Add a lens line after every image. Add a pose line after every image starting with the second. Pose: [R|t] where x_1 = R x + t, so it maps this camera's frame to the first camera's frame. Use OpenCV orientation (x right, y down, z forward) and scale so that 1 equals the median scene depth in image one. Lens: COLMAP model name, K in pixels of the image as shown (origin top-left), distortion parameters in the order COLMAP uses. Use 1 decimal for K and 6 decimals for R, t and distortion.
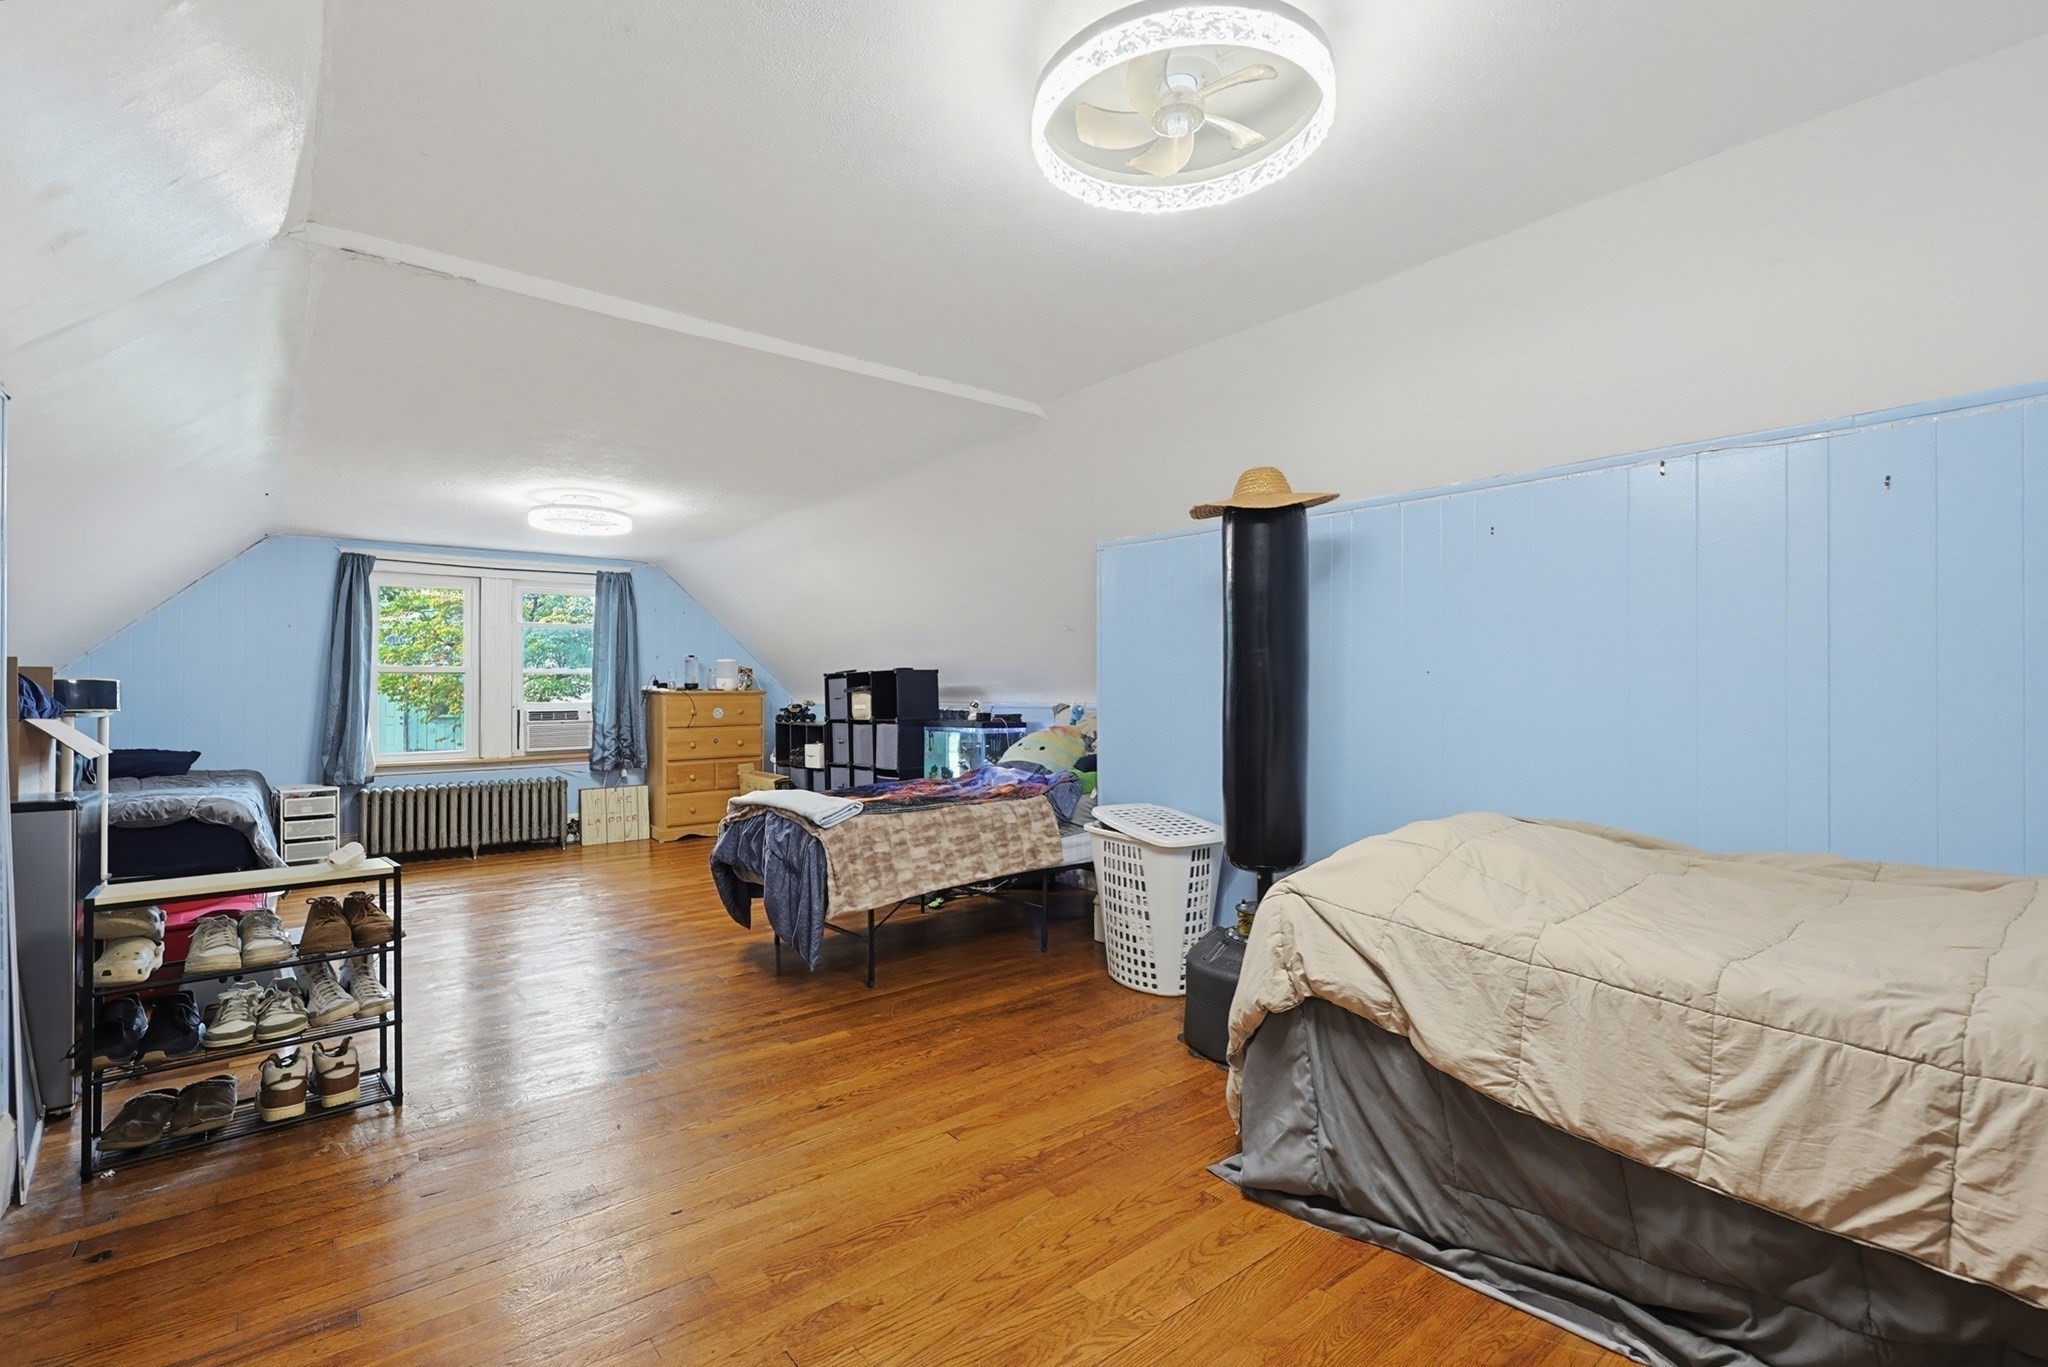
lens RADIAL K [[884.5, 0, 1031.3], [0, 884.5, 676.9], [0, 0, 1]] dist [-0.004255, 0.000330]
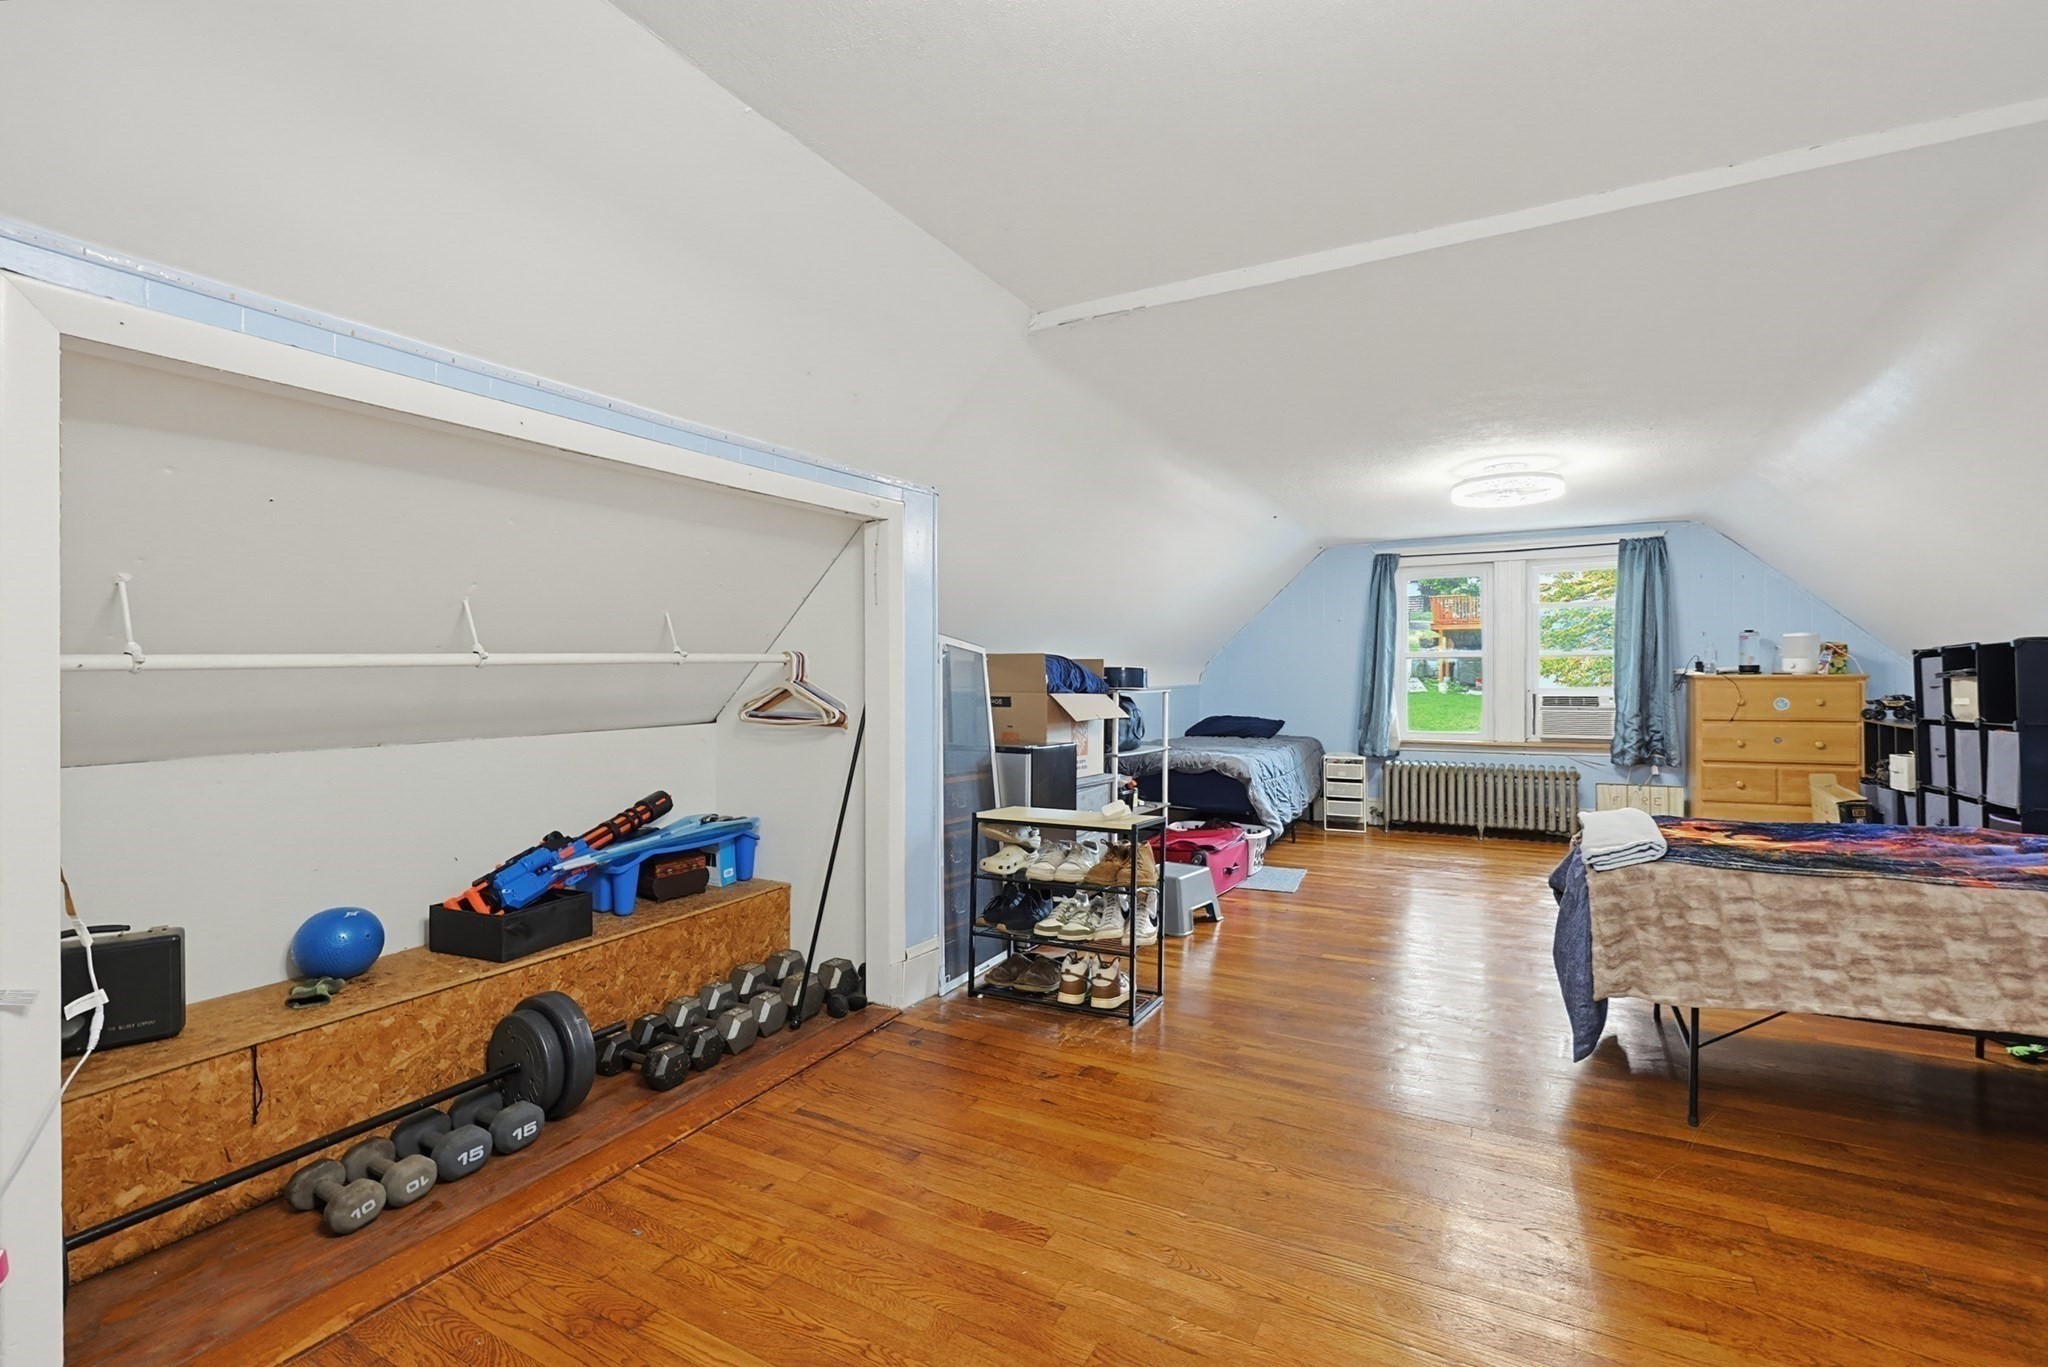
lens RADIAL K [[884.5, 0, 1031.3], [0, 884.5, 676.9], [0, 0, 1]] dist [-0.004255, 0.000330]
pose [[0.404980, 0.003586, -0.914318, 0.114341], [0.014518, 0.999841, 0.010352, 0.000474], [0.914210, -0.017467, 0.404864, 0.145648]]
